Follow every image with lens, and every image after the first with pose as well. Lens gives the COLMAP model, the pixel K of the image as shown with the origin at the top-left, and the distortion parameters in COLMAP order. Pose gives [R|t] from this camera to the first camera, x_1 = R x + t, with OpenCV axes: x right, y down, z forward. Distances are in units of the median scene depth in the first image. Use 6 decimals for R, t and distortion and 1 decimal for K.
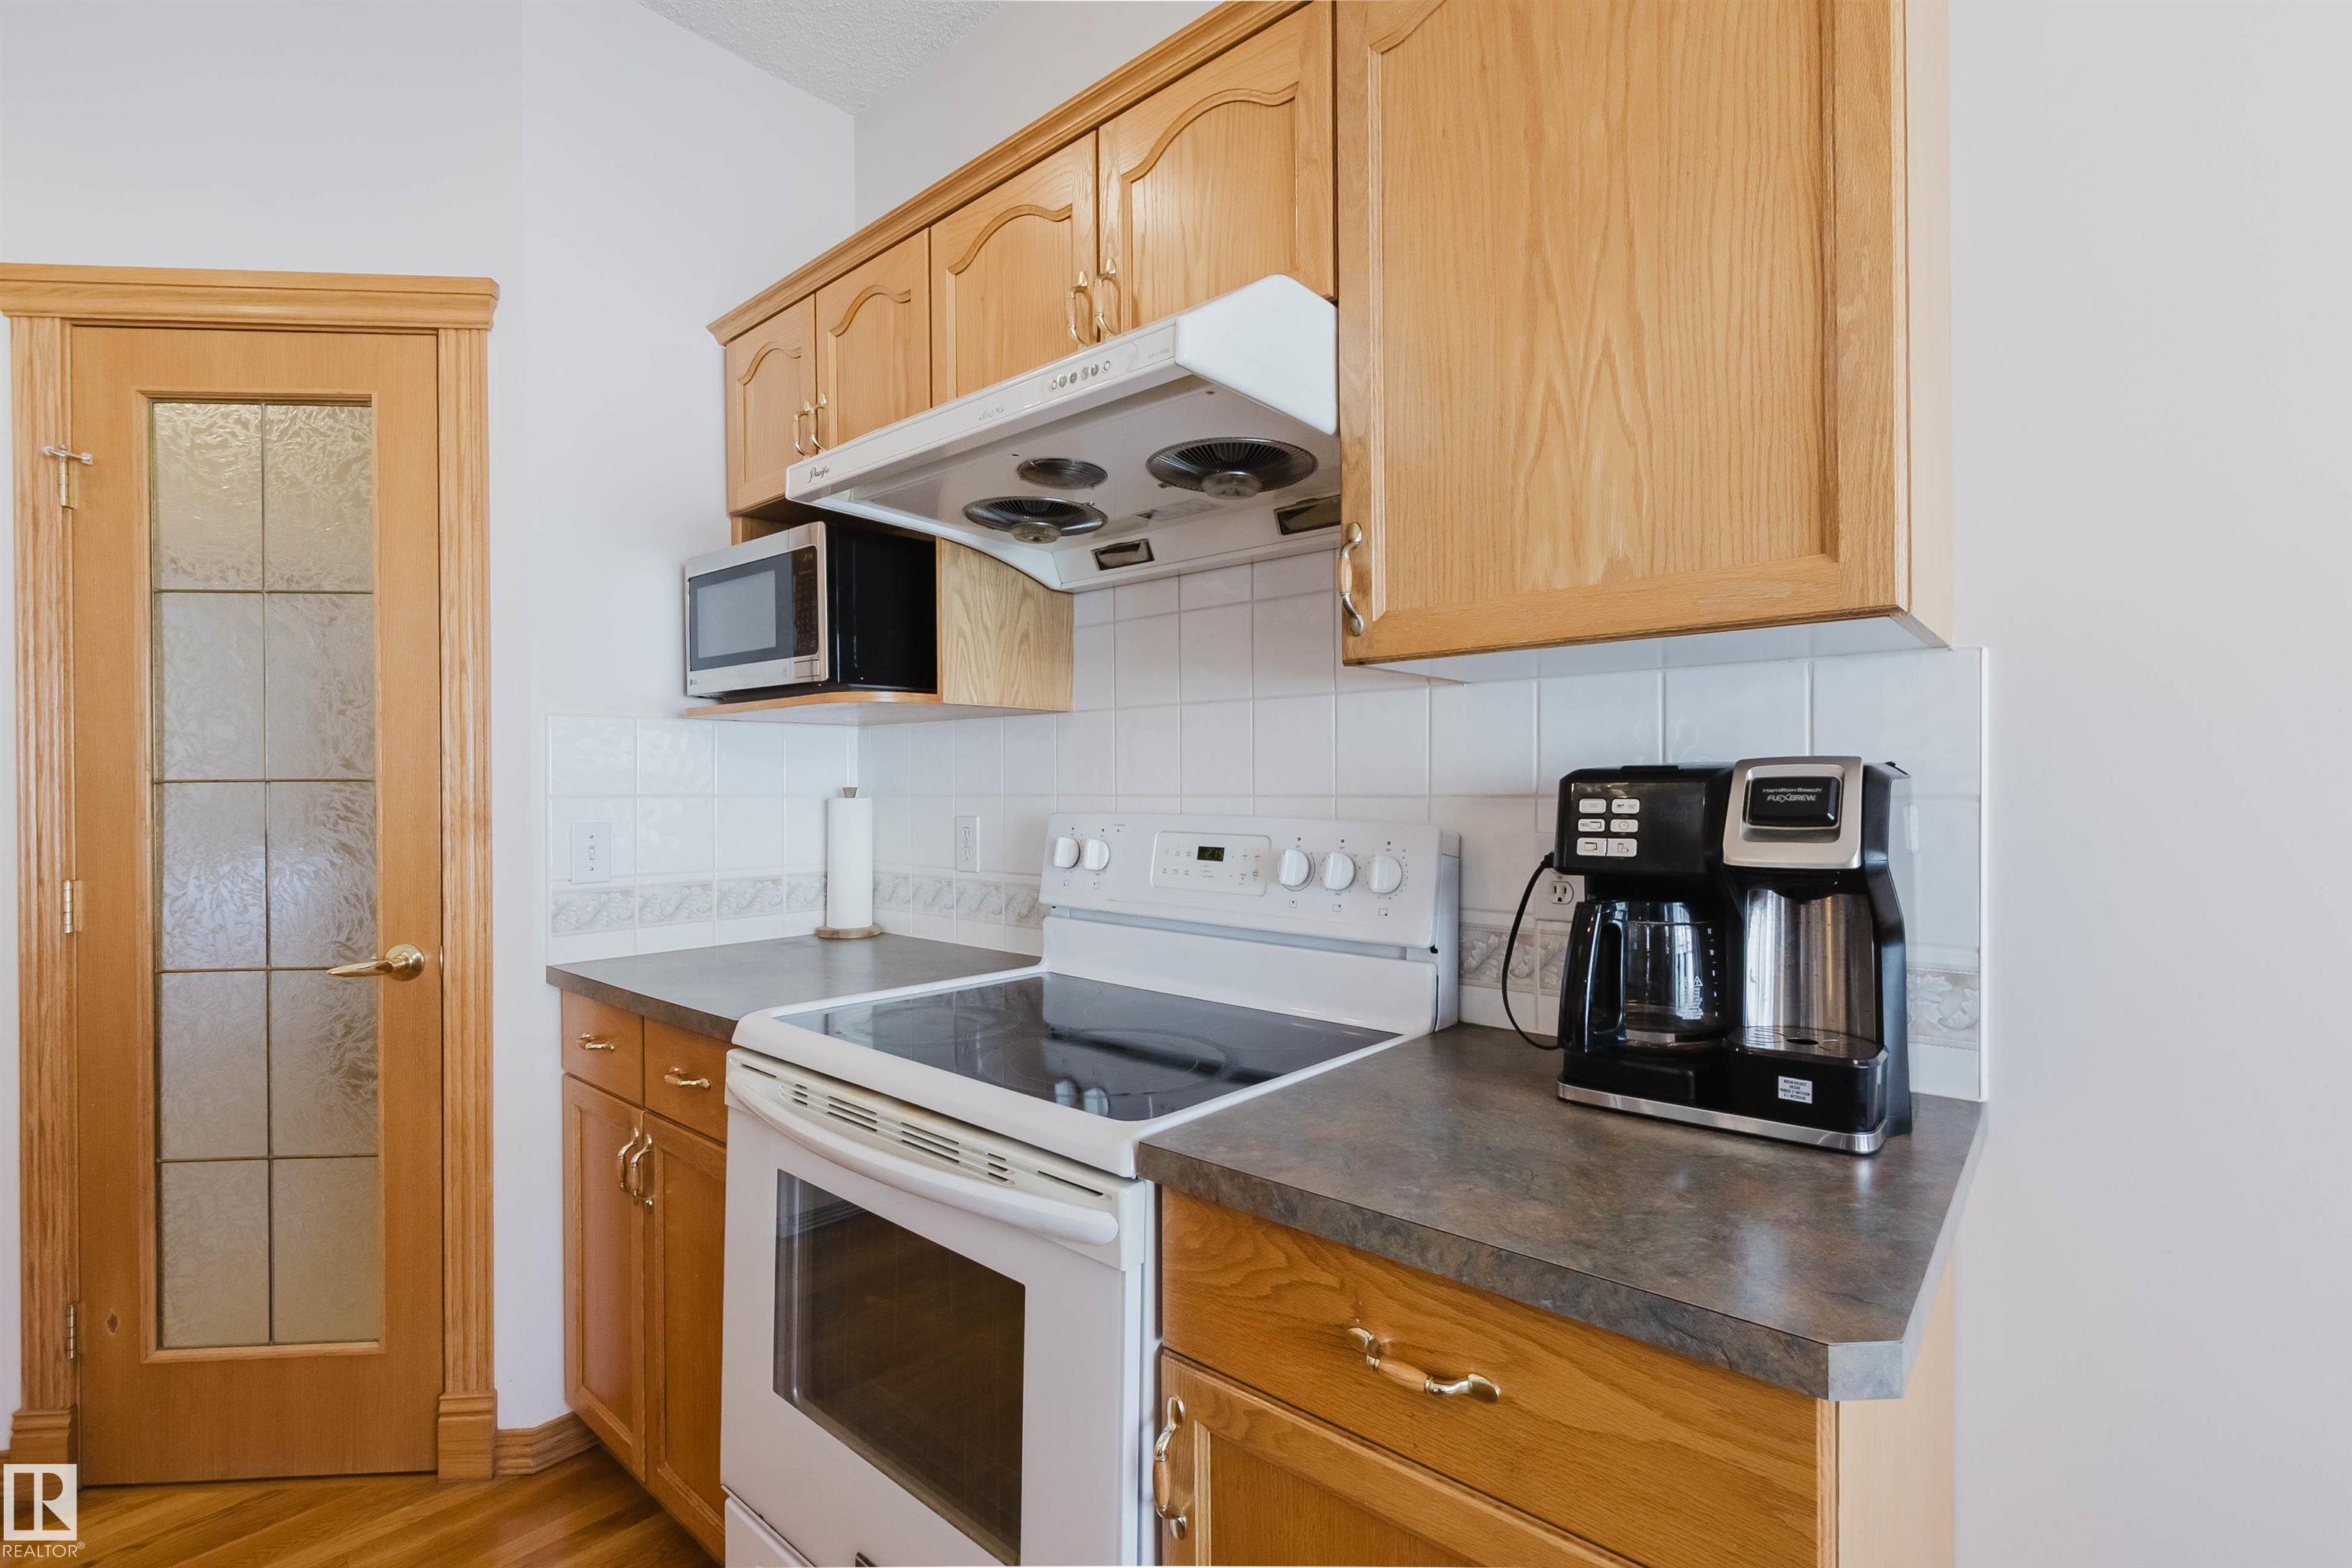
lens RADIAL K [[1080.3, 0, 1176.0], [0, 1080.3, 784.0], [0, 0, 1]] dist [0.025668, -0.000090]
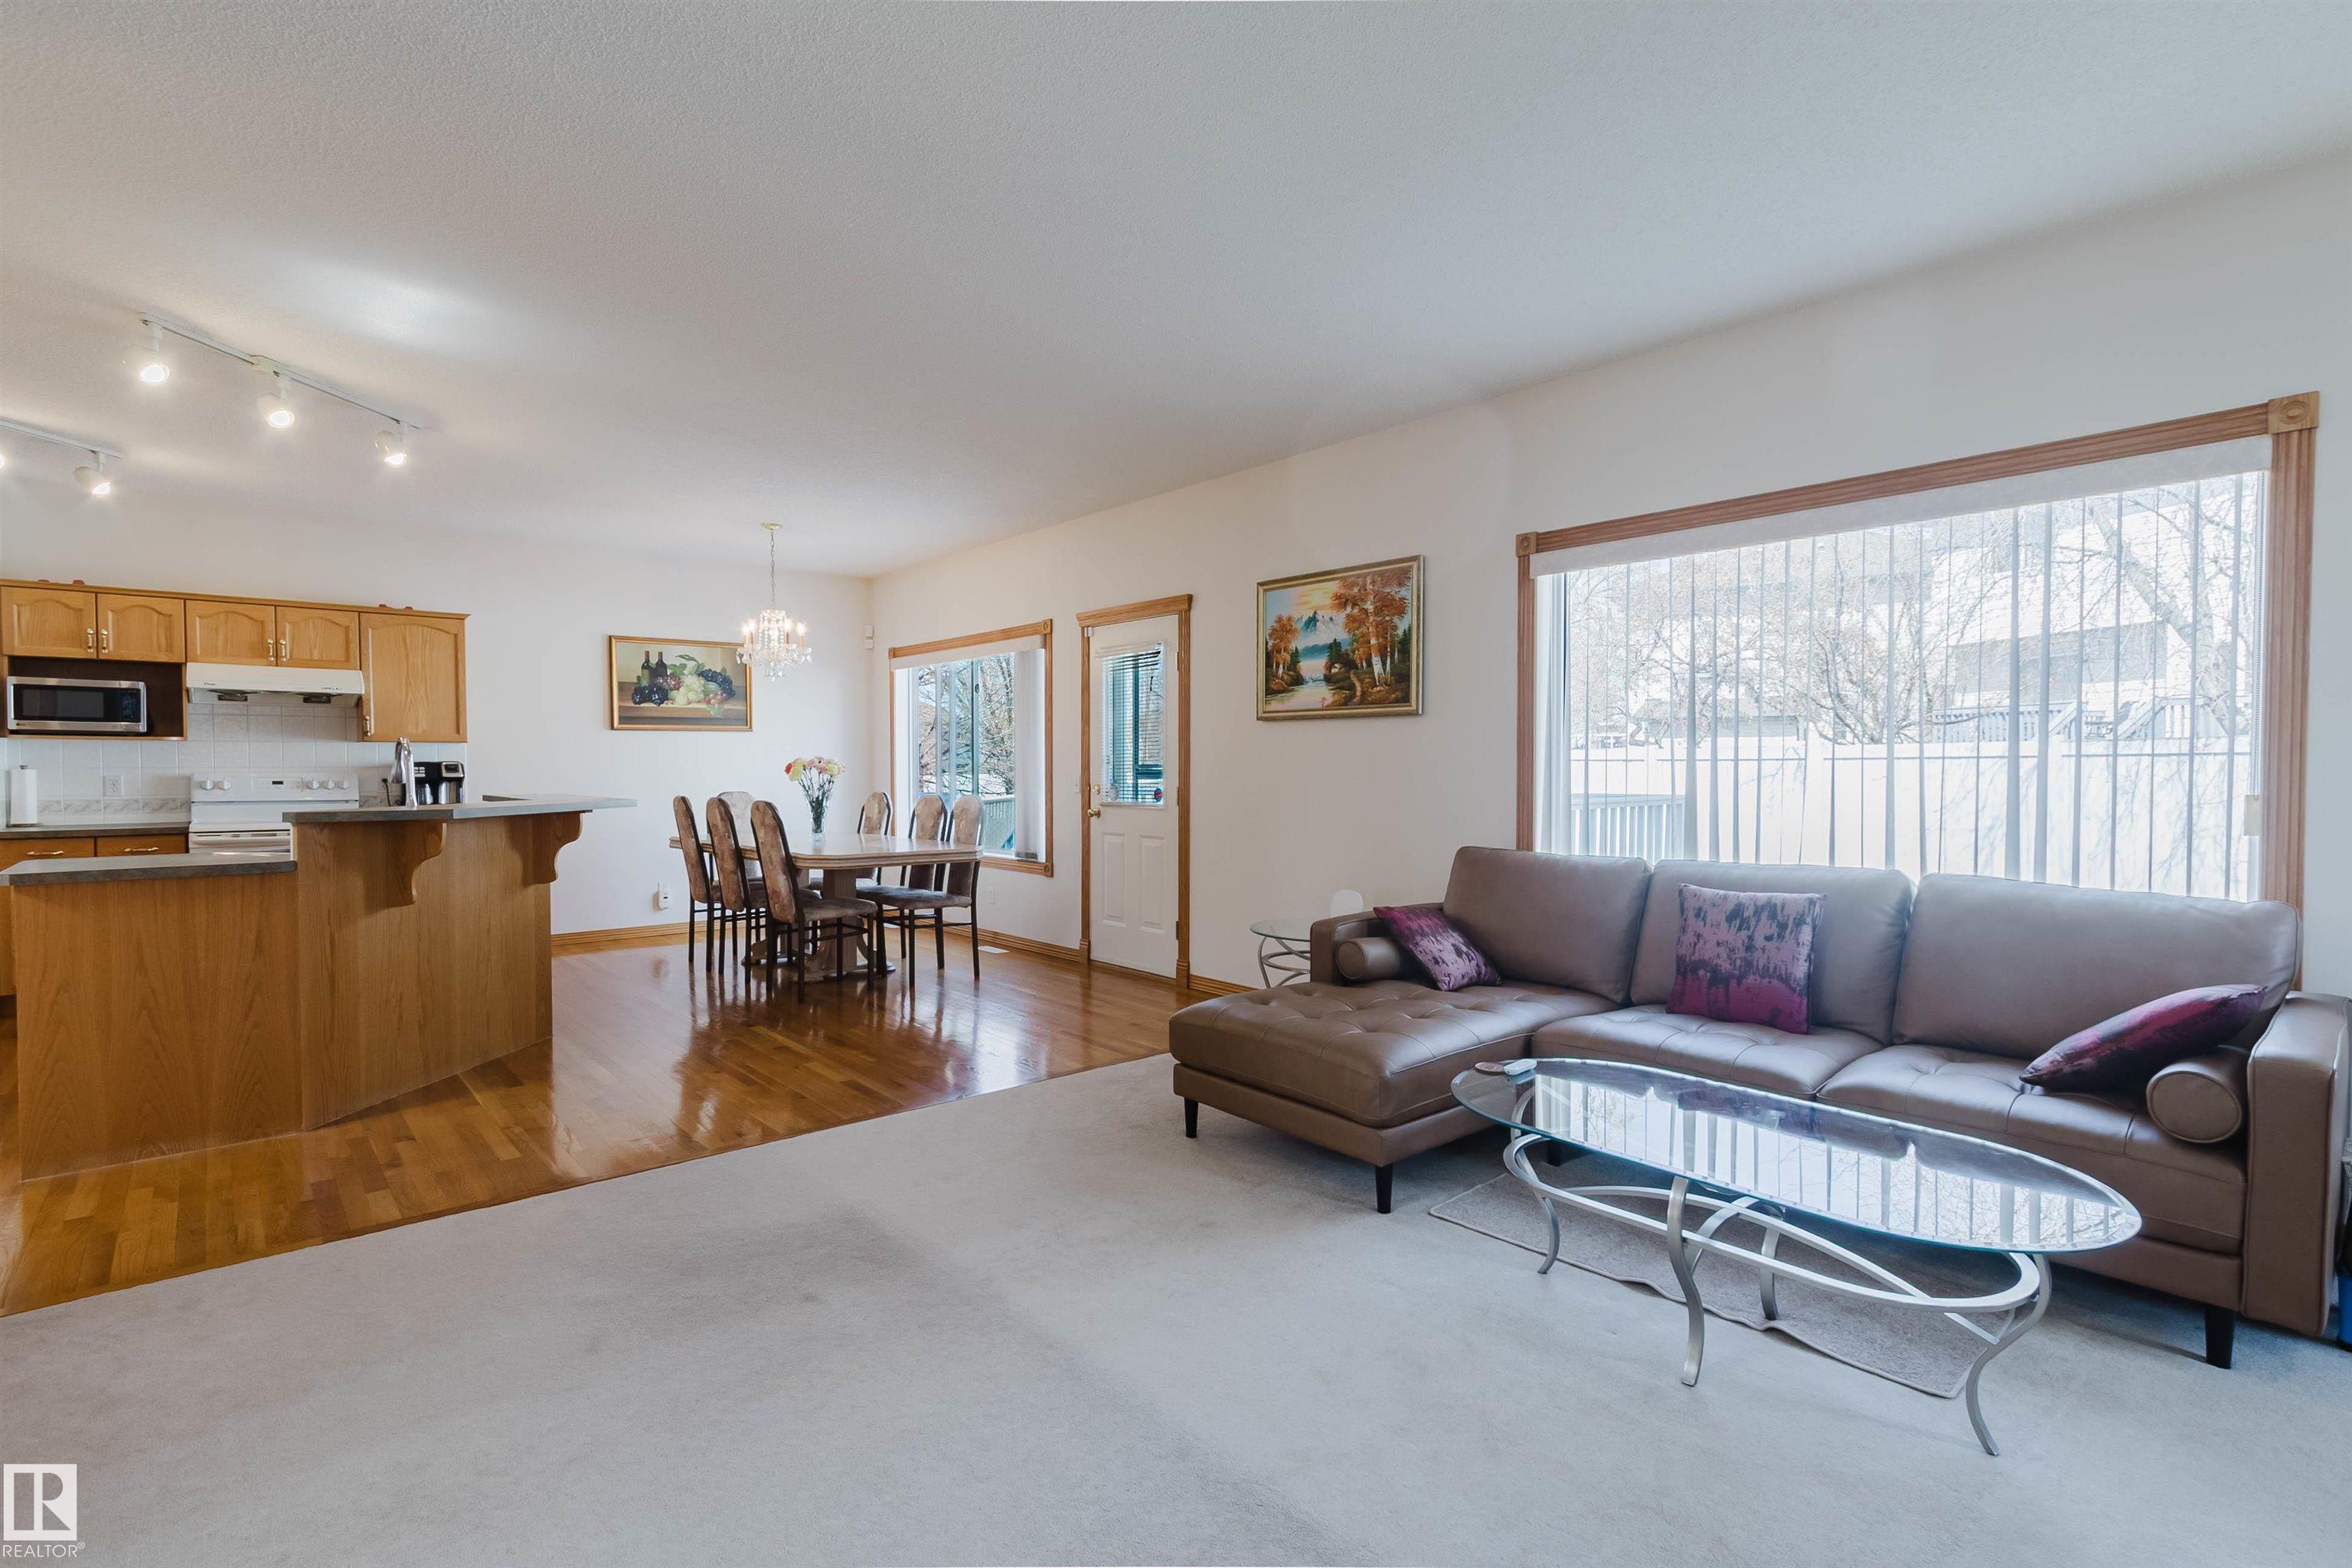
lens RADIAL K [[1087.4, 0, 1169.8], [0, 1087.4, 781.4], [0, 0, 1]] dist [0.003977, 0.000221]
pose [[0.128826, -0.010694, 0.991610, -3.489672], [-0.001626, 0.999938, 0.010995, 0.012572], [-0.991666, -0.003029, 0.128801, -2.690924]]
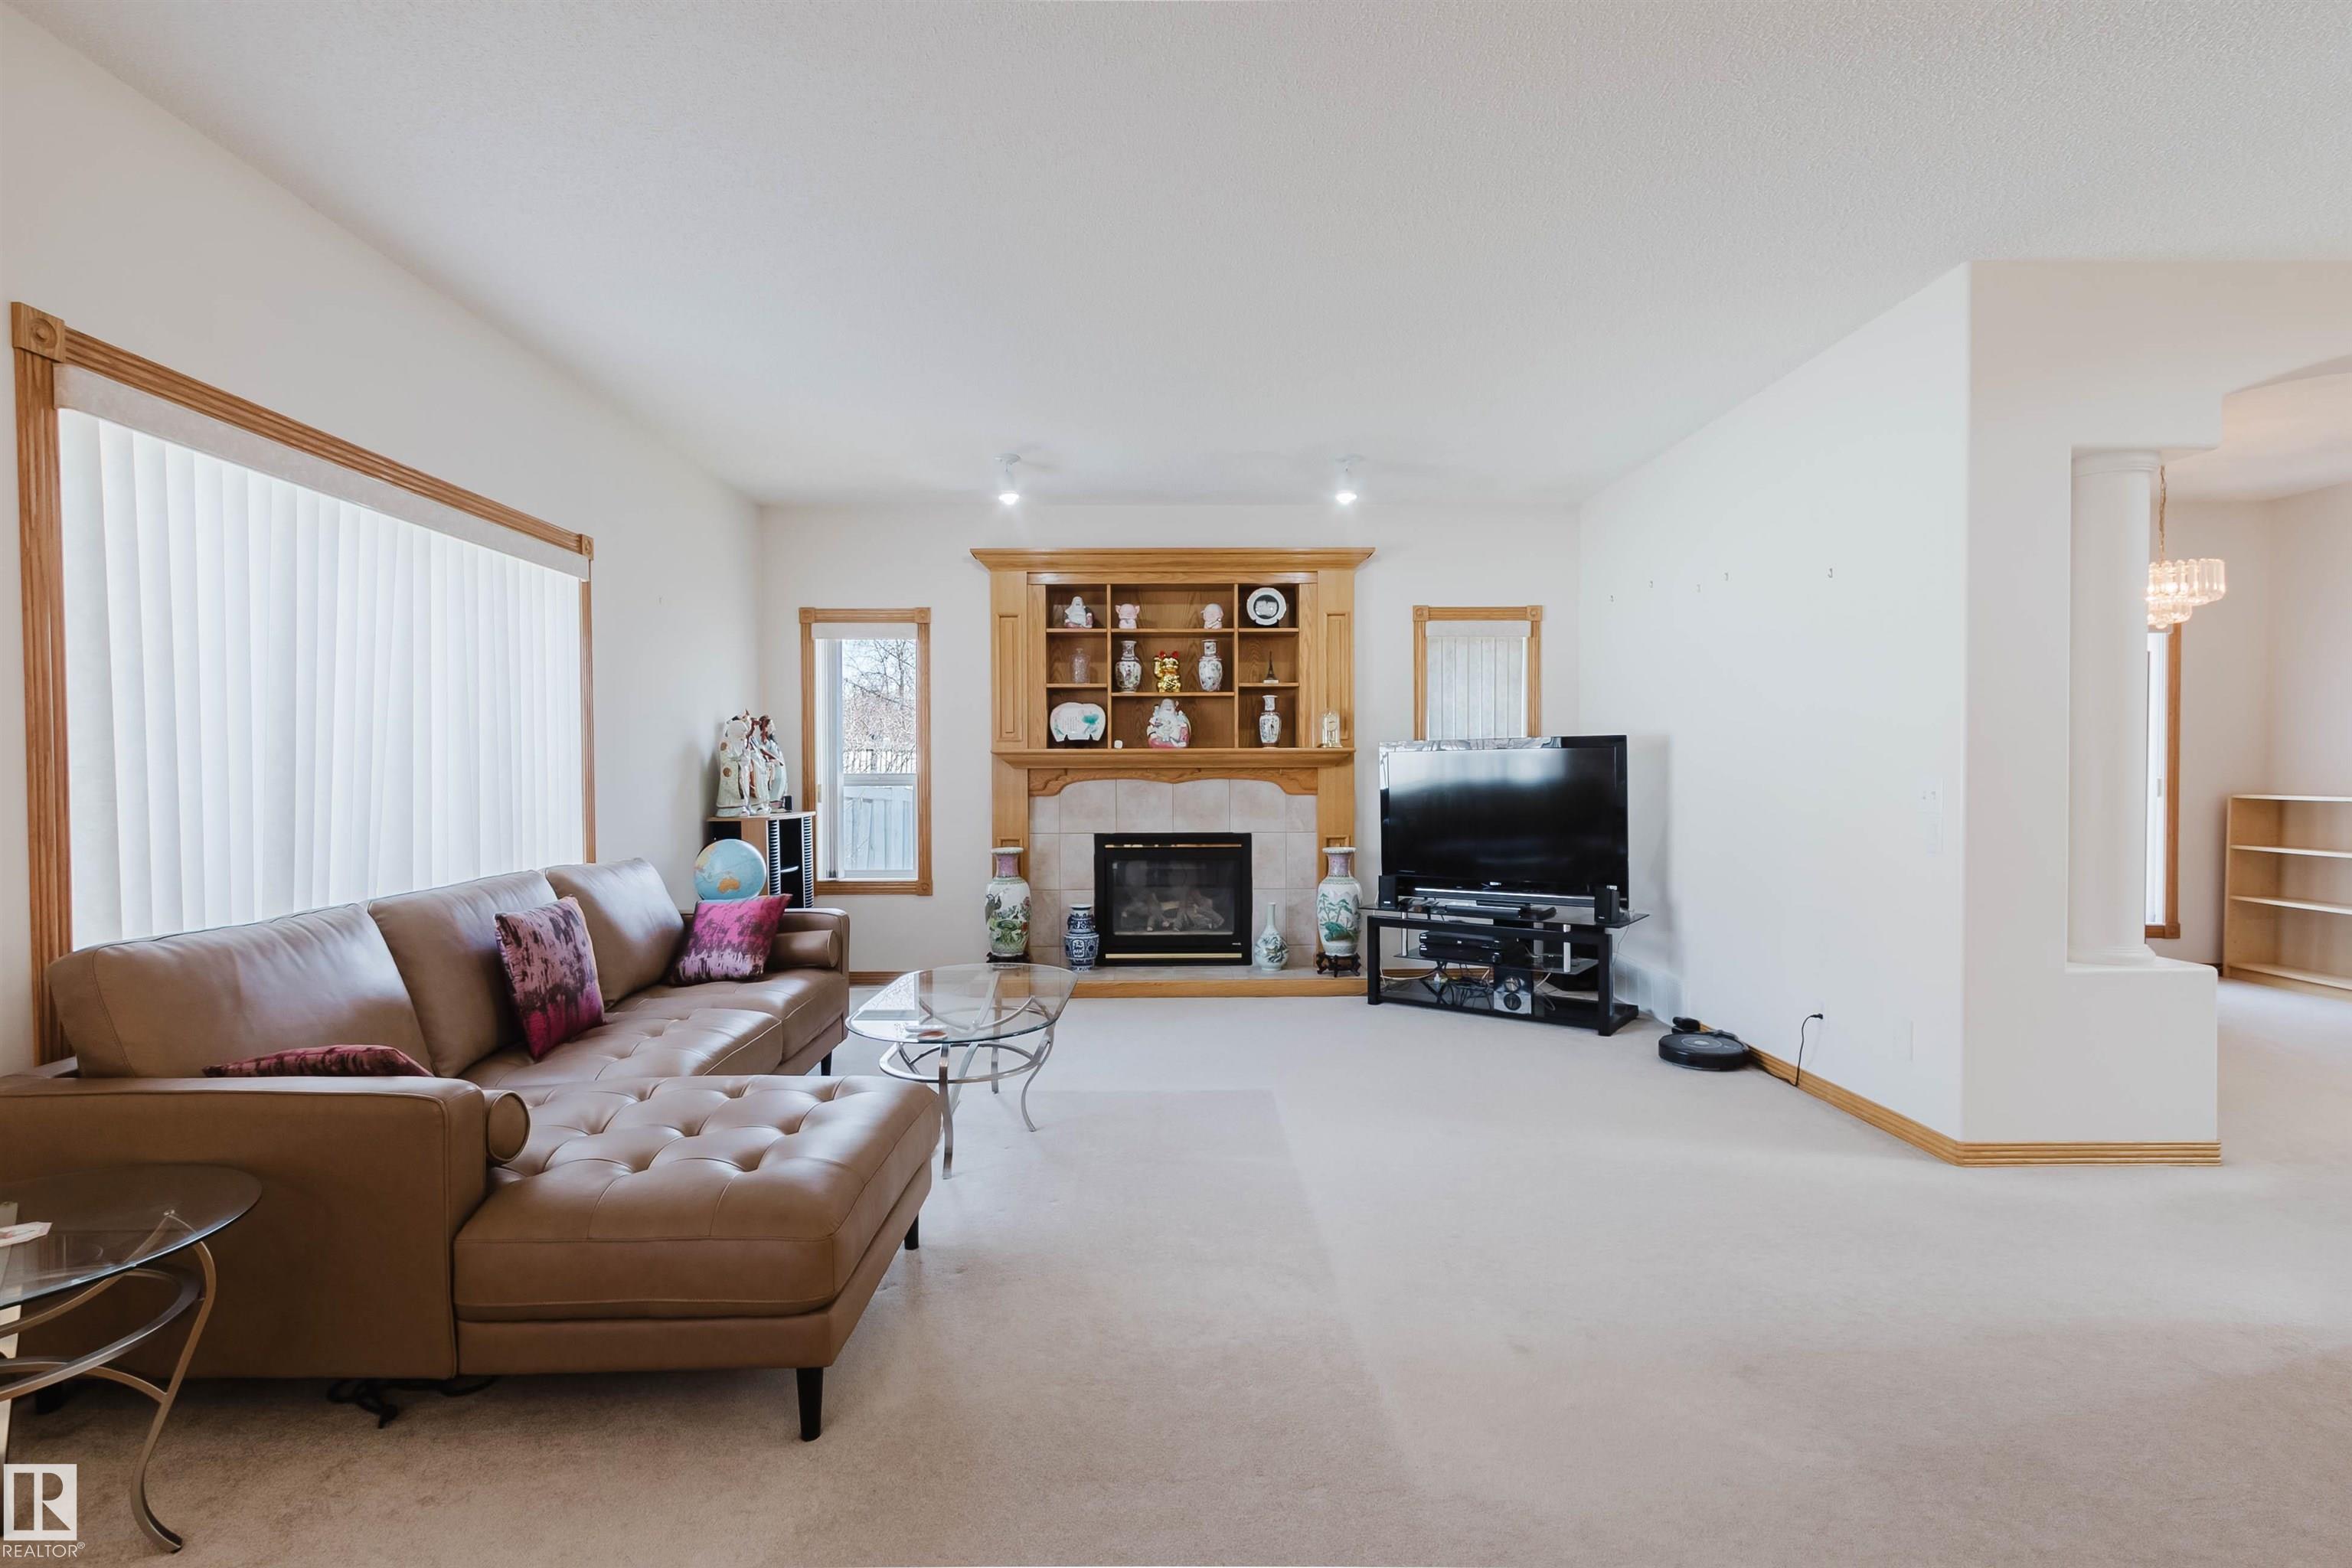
lens RADIAL K [[1113.3, 0, 1166.9], [0, 1113.3, 785.7], [0, 0, 1]] dist [0.001836, -0.000479]
pose [[-0.738113, 0.017396, -0.674453, -0.761198], [0.009165, 0.999834, 0.015759, 0.002697], [0.674615, 0.005451, -0.738149, -1.244081]]
